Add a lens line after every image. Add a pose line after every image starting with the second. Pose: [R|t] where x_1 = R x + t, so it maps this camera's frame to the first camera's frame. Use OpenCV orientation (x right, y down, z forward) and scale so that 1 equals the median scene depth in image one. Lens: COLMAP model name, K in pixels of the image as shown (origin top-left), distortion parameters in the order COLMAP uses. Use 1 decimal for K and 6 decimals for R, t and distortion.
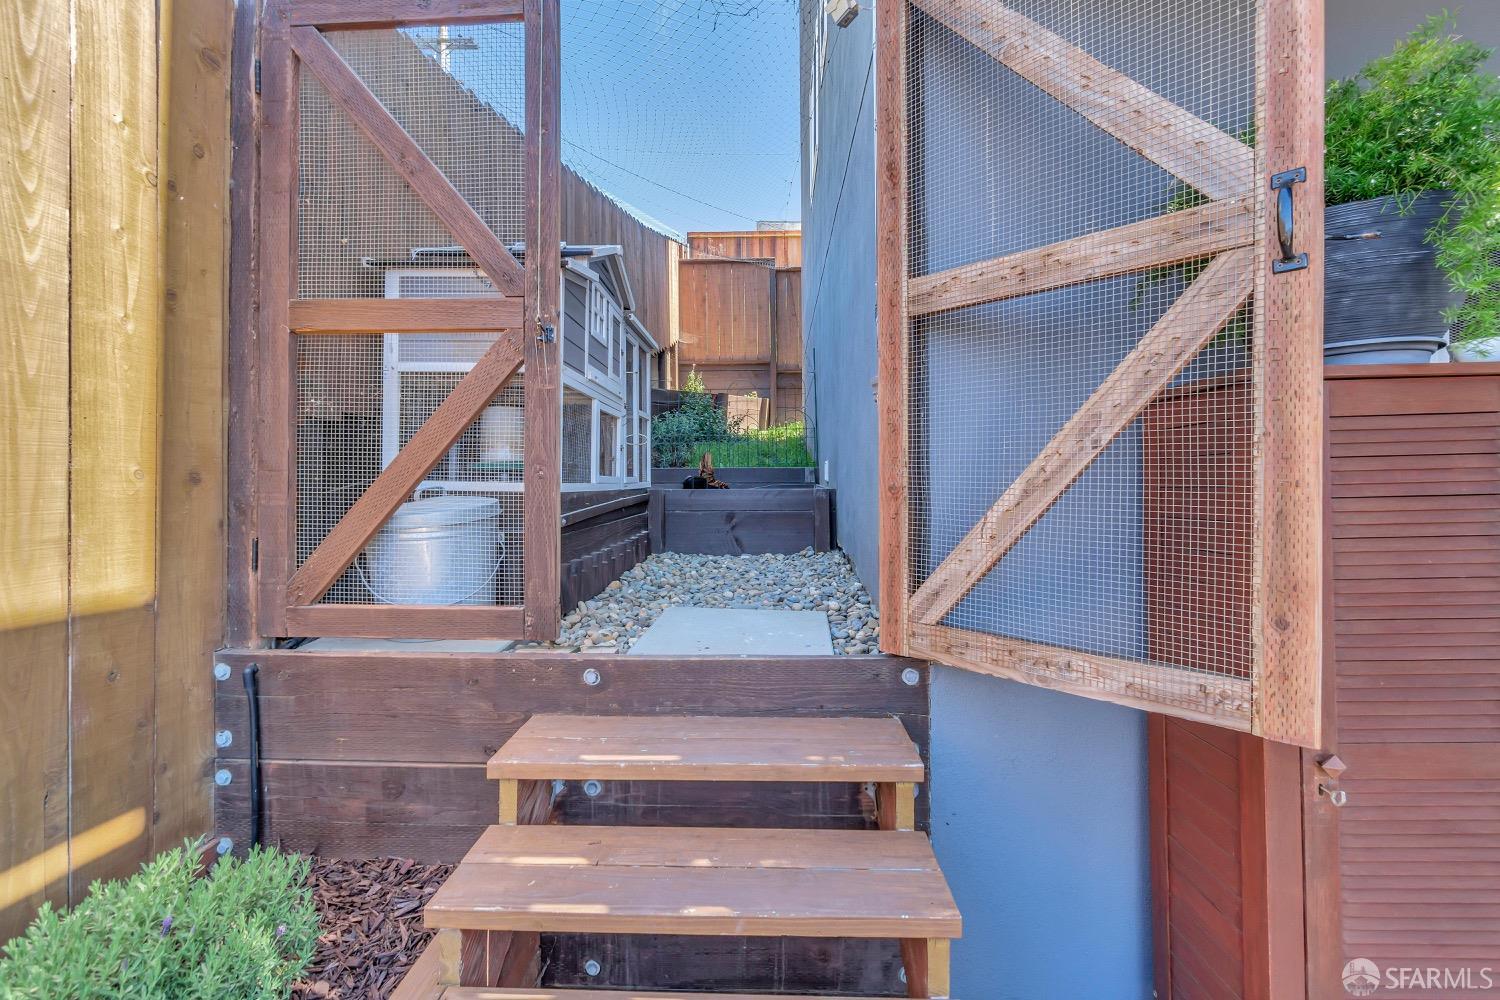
lens RADIAL K [[653.7, 0, 742.8], [0, 653.7, 505.2], [0, 0, 1]] dist [-0.000667, 0.000227]
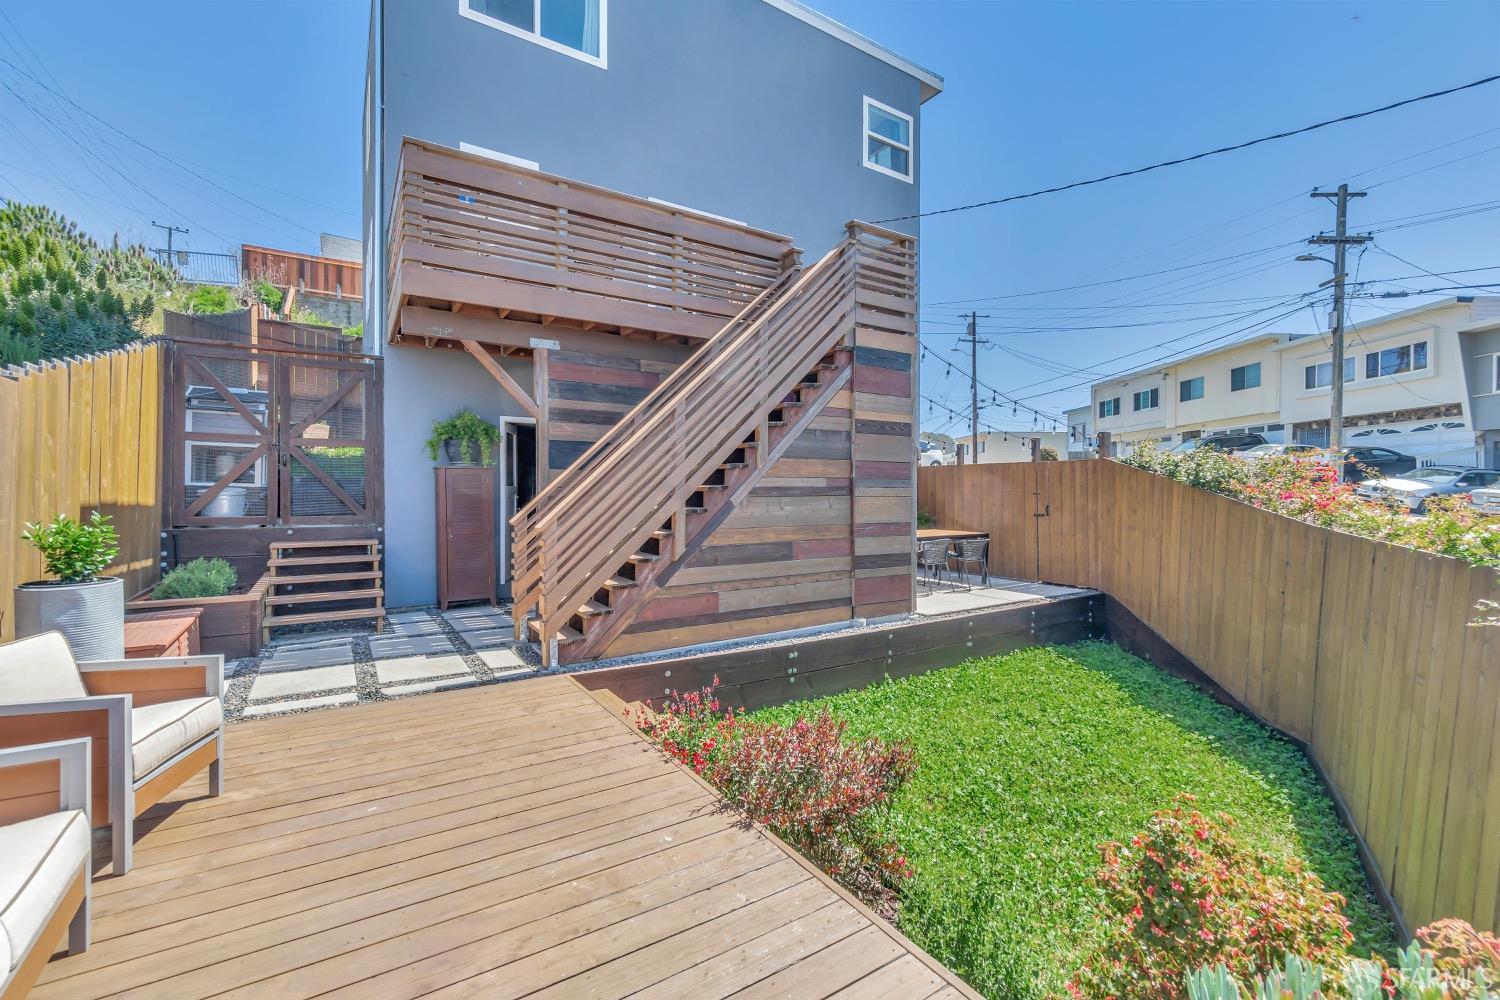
lens RADIAL K [[653.7, 0, 742.8], [0, 653.7, 505.2], [0, 0, 1]] dist [-0.000667, 0.000227]
pose [[0.824736, 0.000268, 0.565517, -0.272778], [0.006537, 0.999929, -0.010008, 0.202293], [-0.565480, 0.011951, 0.824676, -5.201770]]
